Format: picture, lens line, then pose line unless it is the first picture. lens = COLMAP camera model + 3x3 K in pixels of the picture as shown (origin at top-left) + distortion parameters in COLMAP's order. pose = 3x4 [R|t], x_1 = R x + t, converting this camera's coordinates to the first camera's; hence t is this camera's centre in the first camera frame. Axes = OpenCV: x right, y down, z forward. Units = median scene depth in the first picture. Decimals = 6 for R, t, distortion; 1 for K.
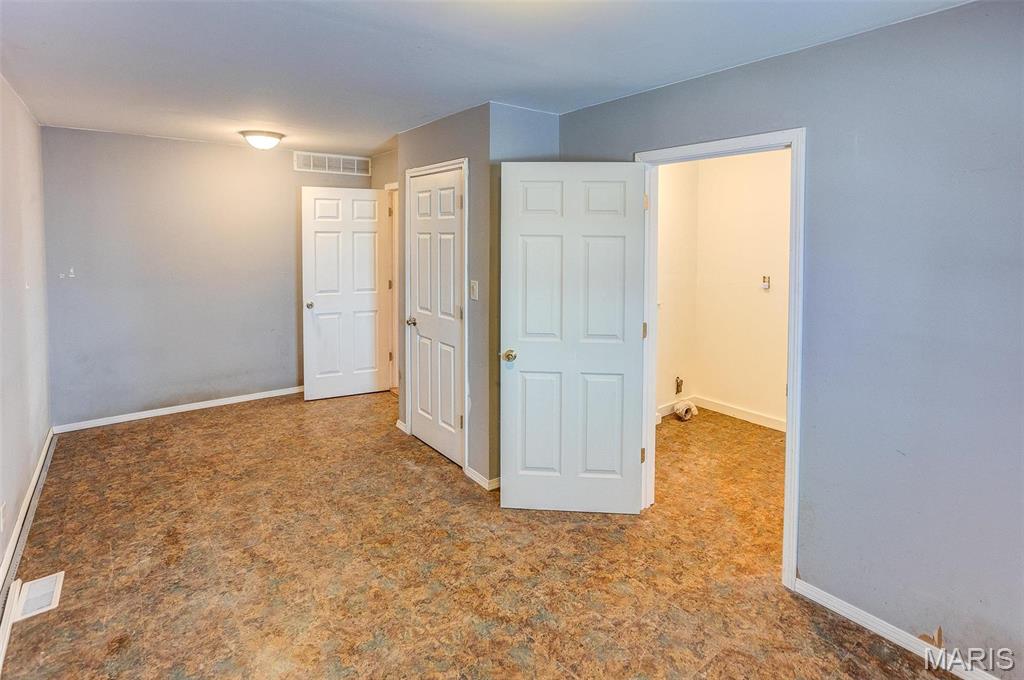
lens RADIAL K [[511.2, 0, 510.2], [0, 511.2, 337.4], [0, 0, 1]] dist [-0.036817, 0.021767]
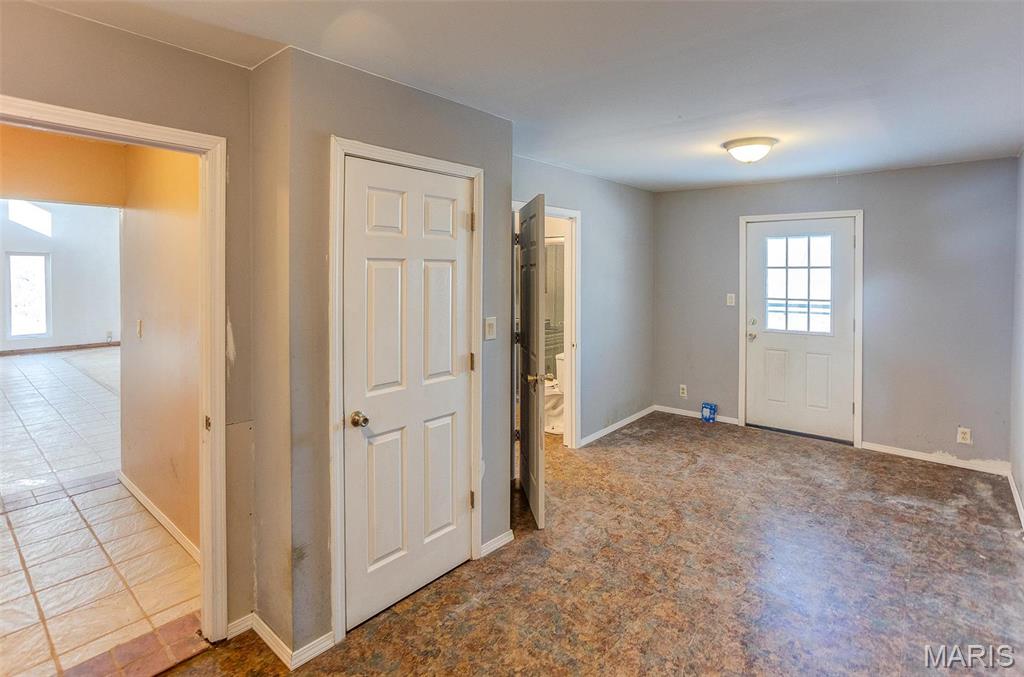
lens RADIAL K [[511.2, 0, 509.4], [0, 511.2, 341.4], [0, 0, 1]] dist [-0.036817, 0.021767]
pose [[-0.215539, -0.135110, 0.967103, -1.211371], [0.182742, 0.967304, 0.175866, -0.287022], [-0.959244, 0.214636, -0.183801, 1.506145]]
